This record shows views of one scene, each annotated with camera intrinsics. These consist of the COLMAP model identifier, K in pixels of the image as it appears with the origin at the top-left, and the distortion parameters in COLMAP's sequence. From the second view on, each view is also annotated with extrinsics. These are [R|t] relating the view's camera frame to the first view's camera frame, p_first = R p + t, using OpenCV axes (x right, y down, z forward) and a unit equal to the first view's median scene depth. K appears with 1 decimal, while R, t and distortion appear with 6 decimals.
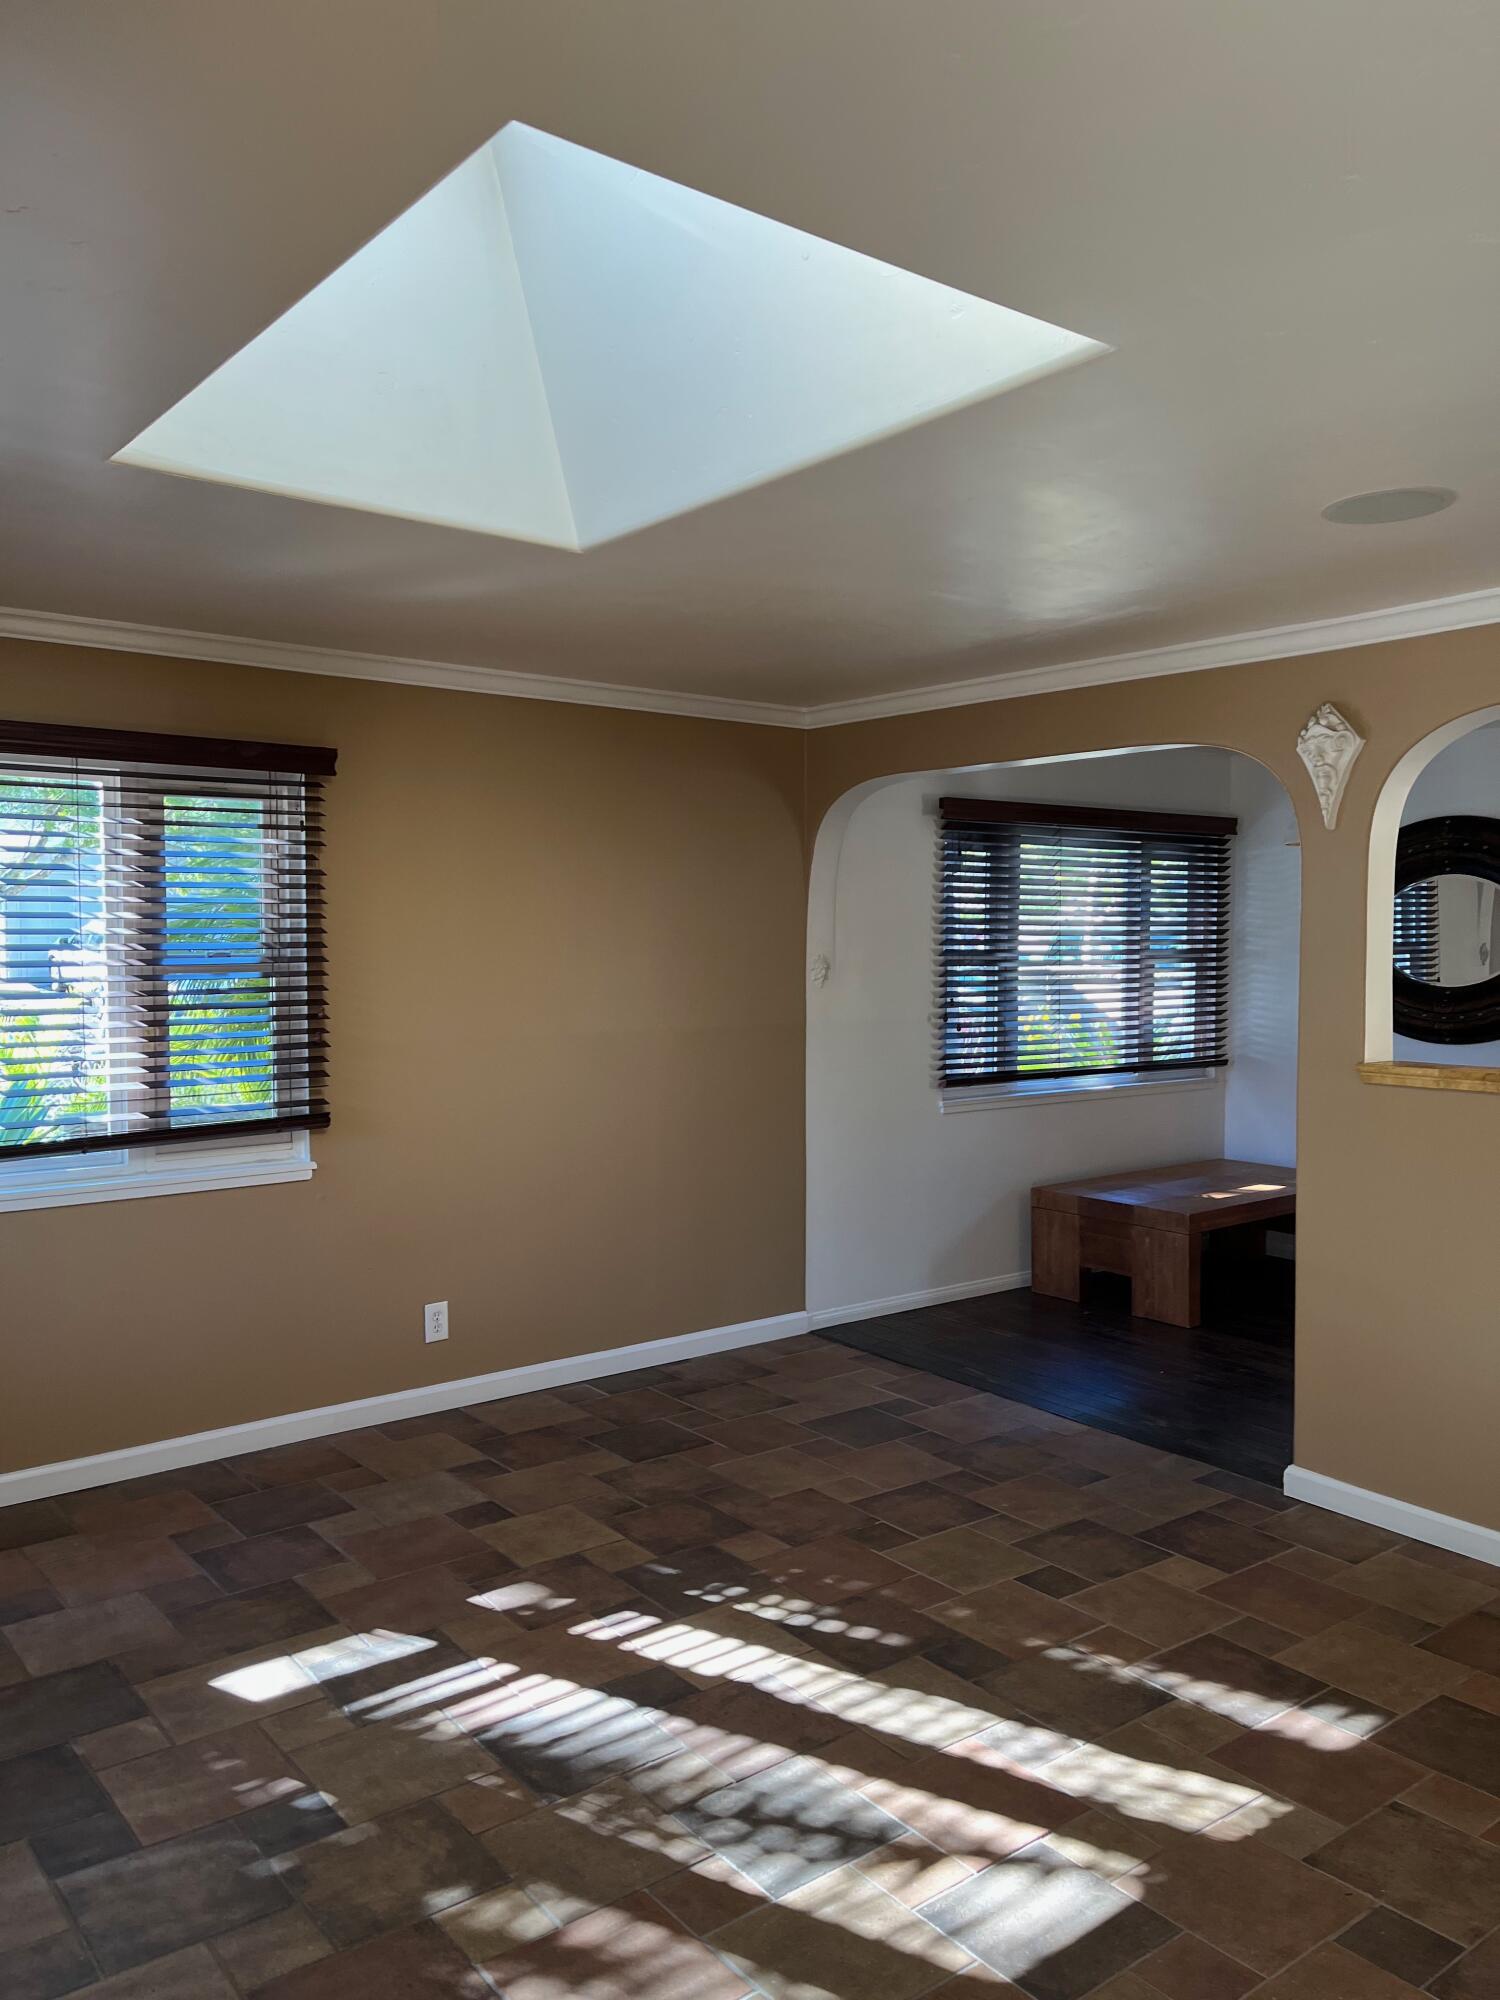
lens RADIAL K [[1517.7, 0, 772.5], [0, 1517.7, 1014.1], [0, 0, 1]] dist [0.086465, -0.112318]
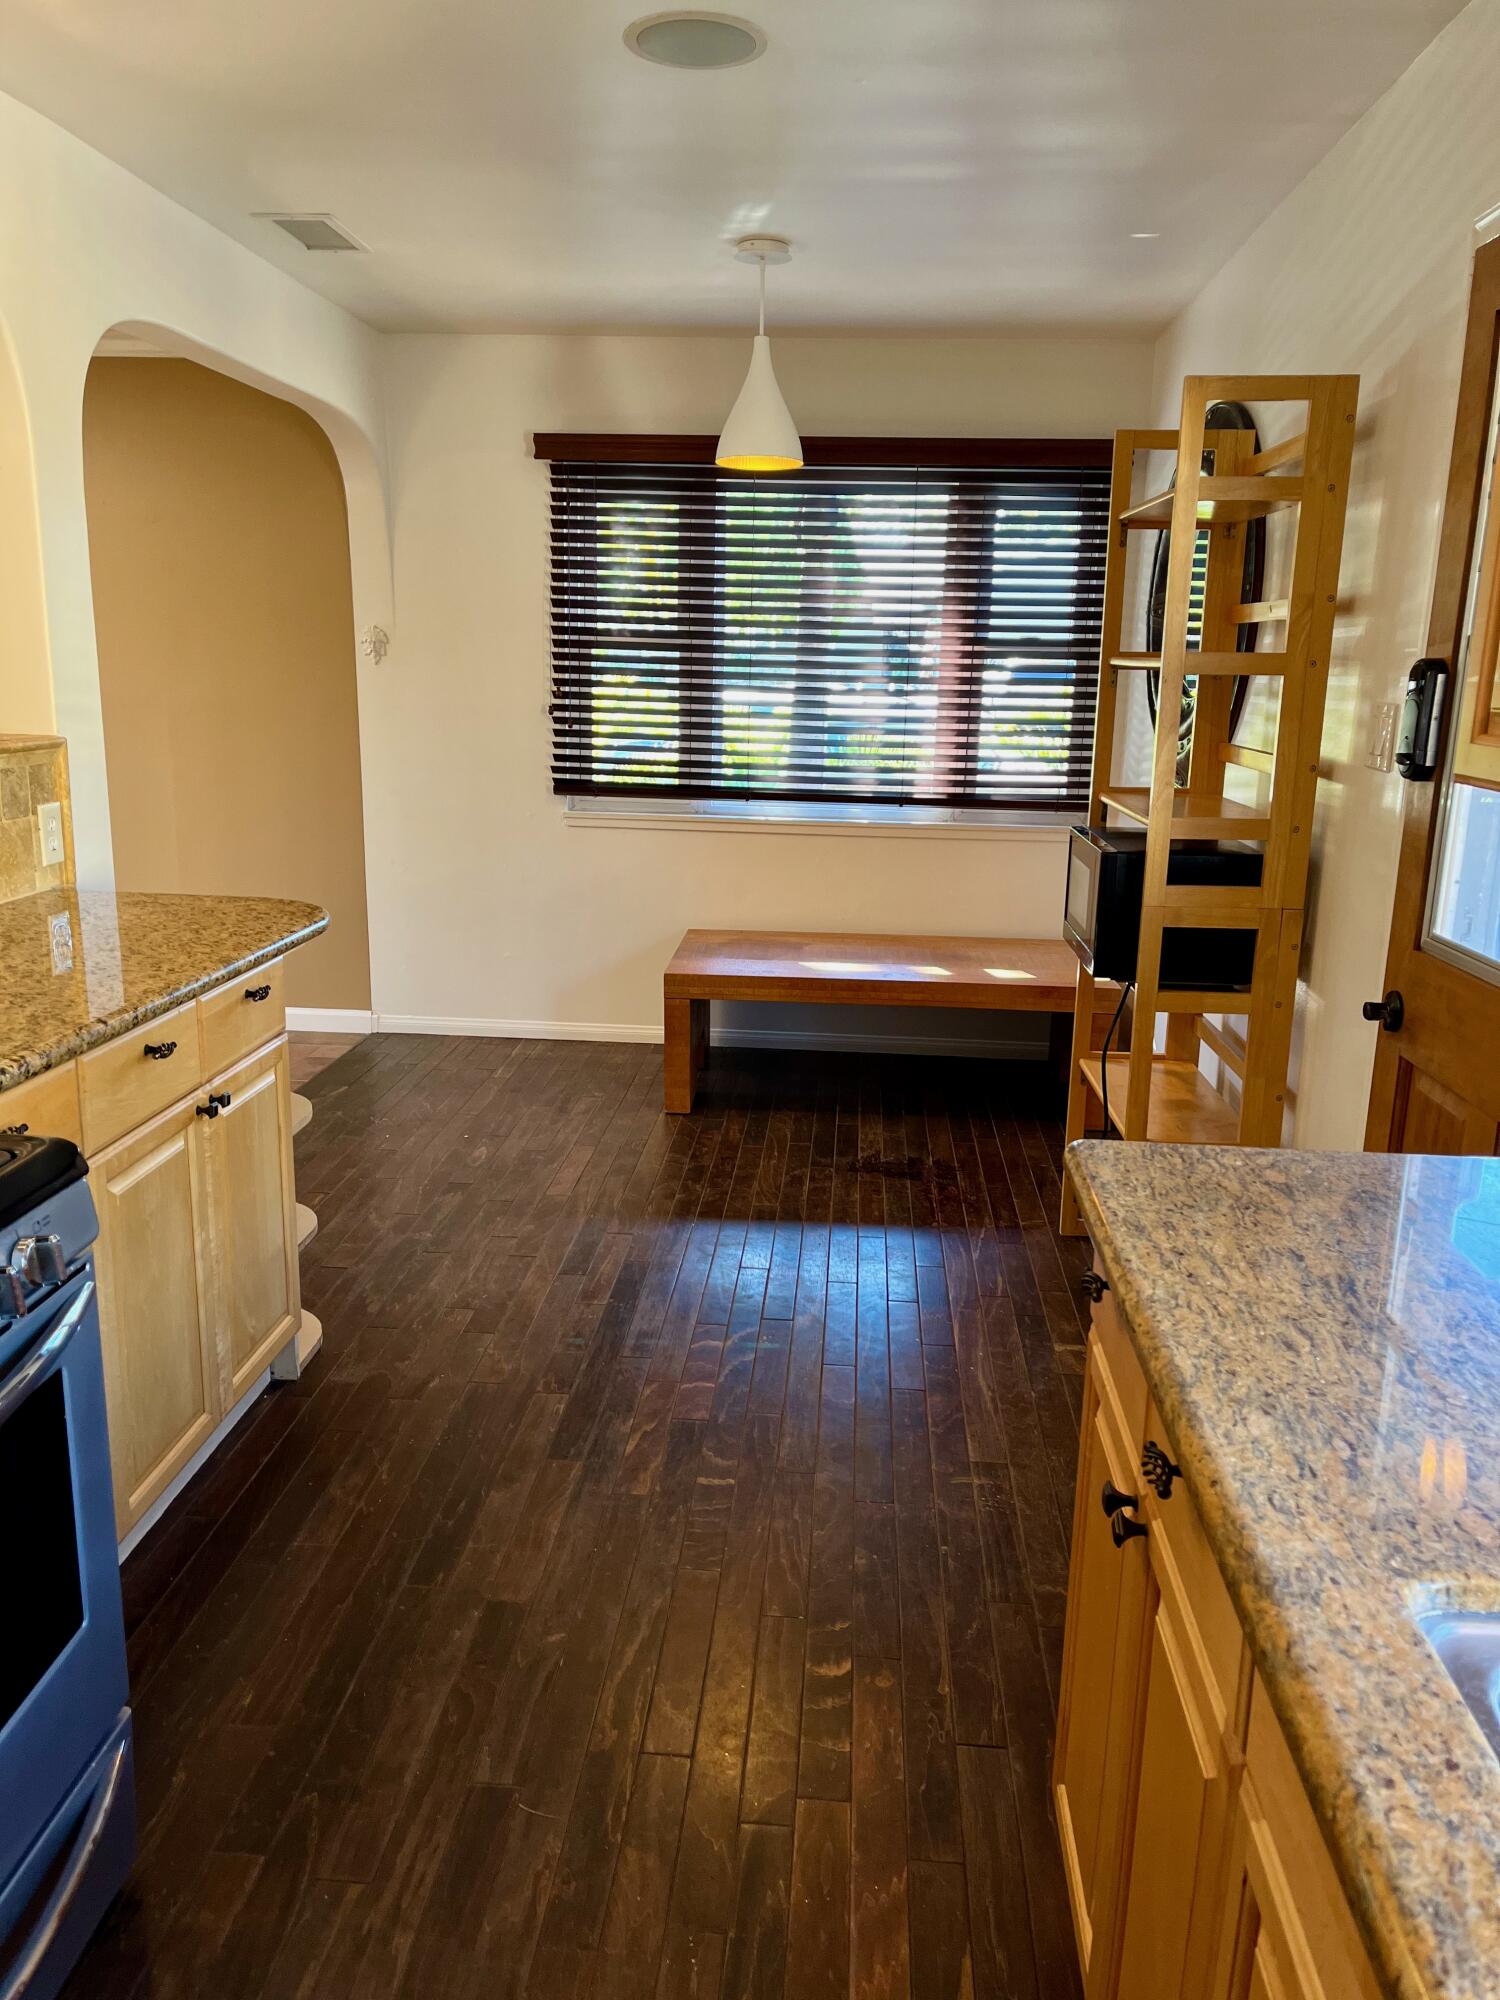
lens RADIAL K [[1517.7, 0, 772.5], [0, 1517.7, 1014.1], [0, 0, 1]] dist [0.086465, -0.112318]
pose [[0.742151, 0.168384, -0.648737, 0.765468], [-0.054566, 0.979893, 0.191915, -0.000999], [0.668008, -0.107031, 0.736416, 0.424528]]
